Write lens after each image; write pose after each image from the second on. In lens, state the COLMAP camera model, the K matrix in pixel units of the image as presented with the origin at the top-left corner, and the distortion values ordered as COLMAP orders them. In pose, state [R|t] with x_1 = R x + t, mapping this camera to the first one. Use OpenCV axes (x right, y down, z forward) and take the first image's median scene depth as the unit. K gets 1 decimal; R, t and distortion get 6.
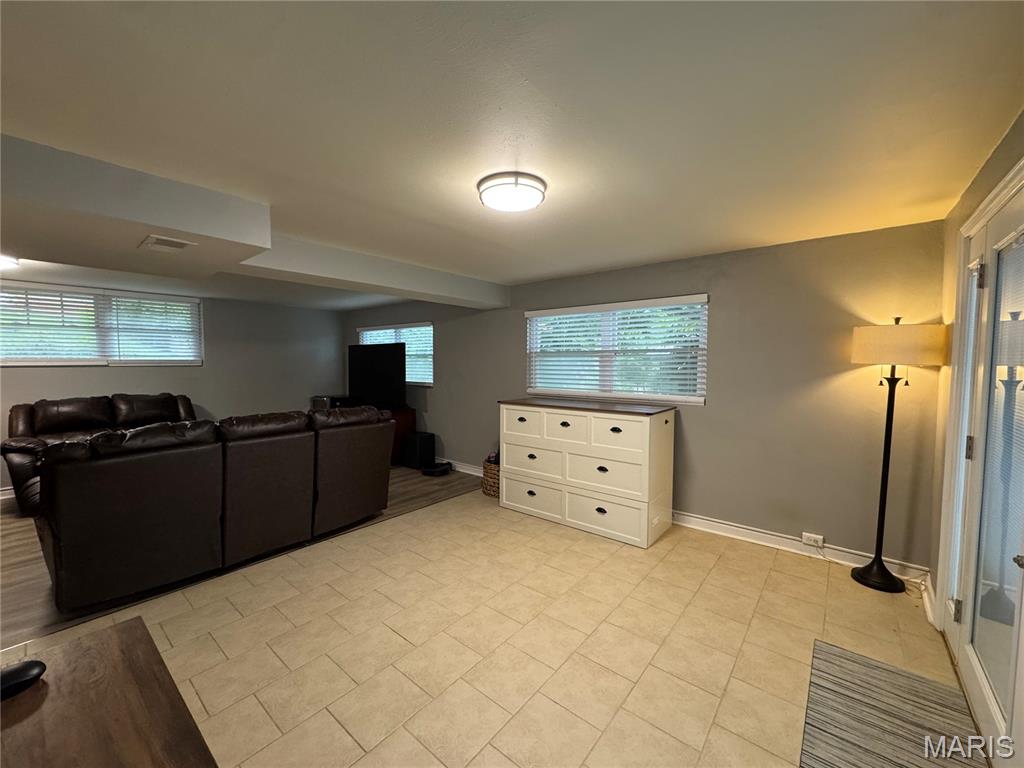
lens RADIAL K [[407.1, 0, 511.4], [0, 407.1, 383.2], [0, 0, 1]] dist [-0.002791, 0.000401]
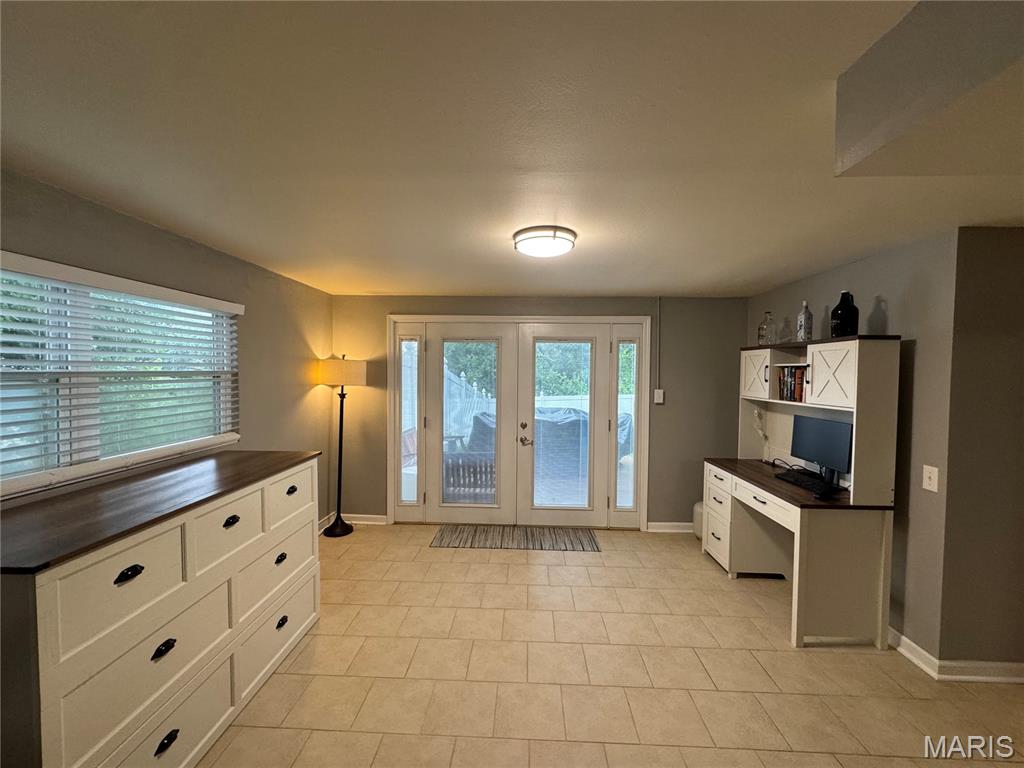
lens RADIAL K [[407.1, 0, 511.4], [0, 407.1, 386.5], [0, 0, 1]] dist [-0.002791, 0.000401]
pose [[-0.607651, -0.036702, 0.793356, -0.477419], [0.030682, 0.997101, 0.069627, -0.091846], [-0.793611, 0.066651, -0.604763, 1.021664]]
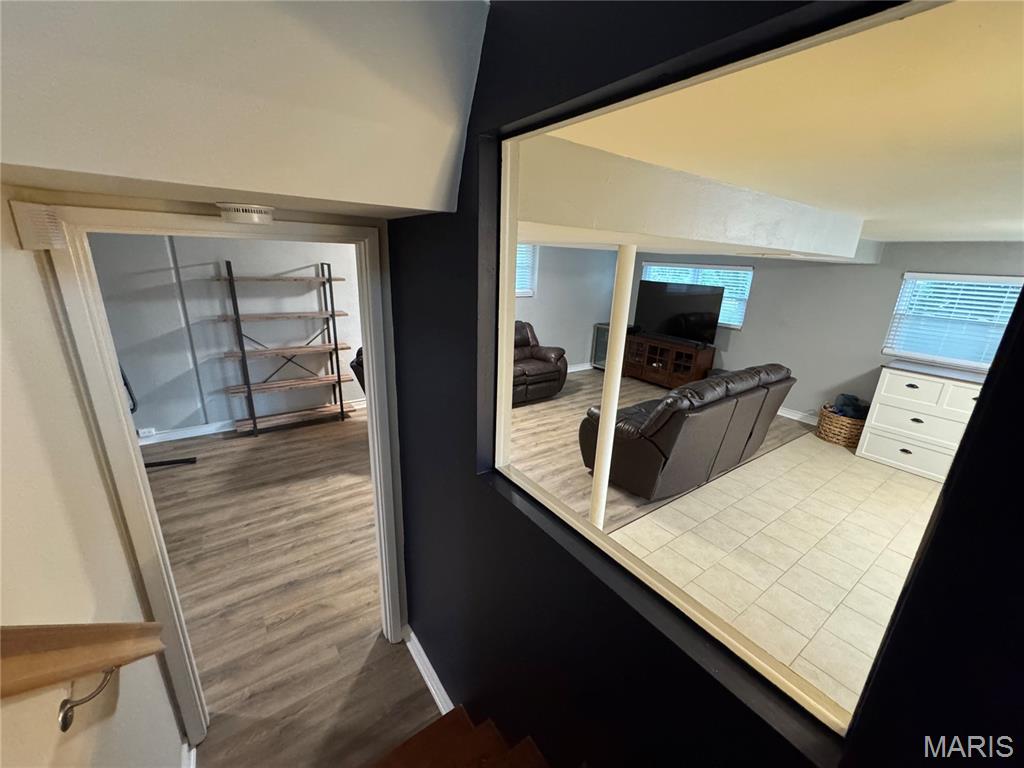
lens RADIAL K [[407.1, 0, 511.5], [0, 407.1, 383.1], [0, 0, 1]] dist [-0.002791, 0.000401]
pose [[0.964508, 0.112698, -0.238795, -0.808856], [-0.052358, 0.968014, 0.245371, -0.138895], [0.258810, -0.224159, 0.939558, -0.311169]]
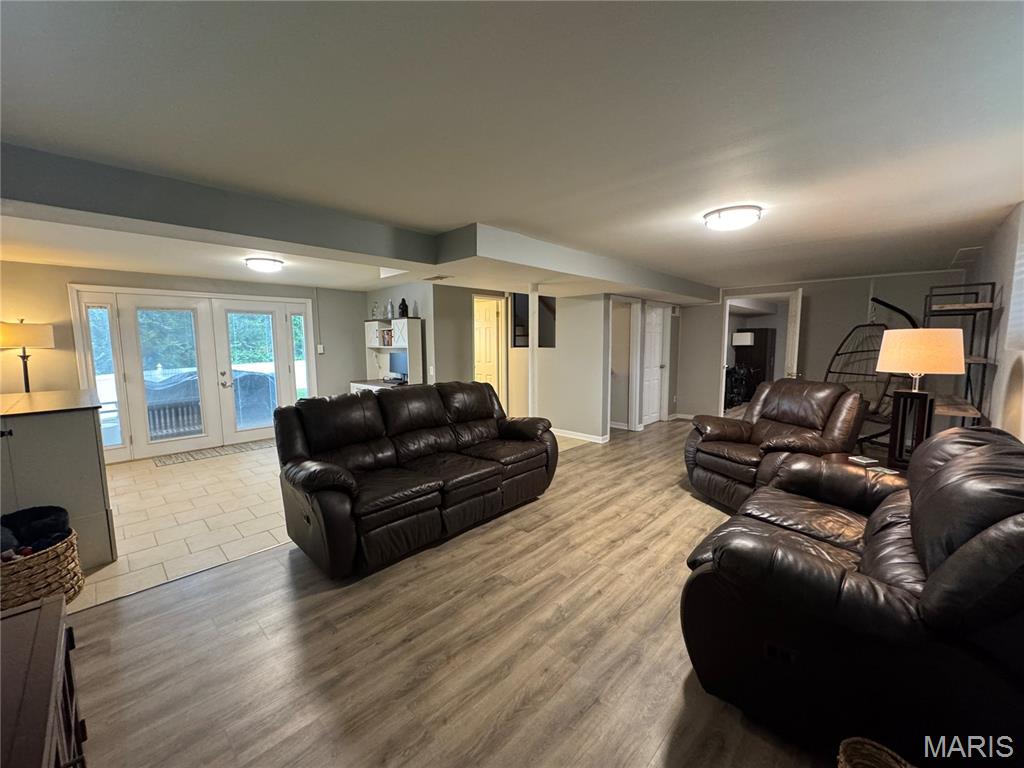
lens RADIAL K [[407.1, 0, 511.6], [0, 407.1, 382.8], [0, 0, 1]] dist [-0.002791, 0.000401]
pose [[-0.996945, -0.000858, 0.078098, -0.841578], [0.011223, 0.987988, 0.154121, -0.097482], [-0.077292, 0.154527, -0.984961, 1.793412]]
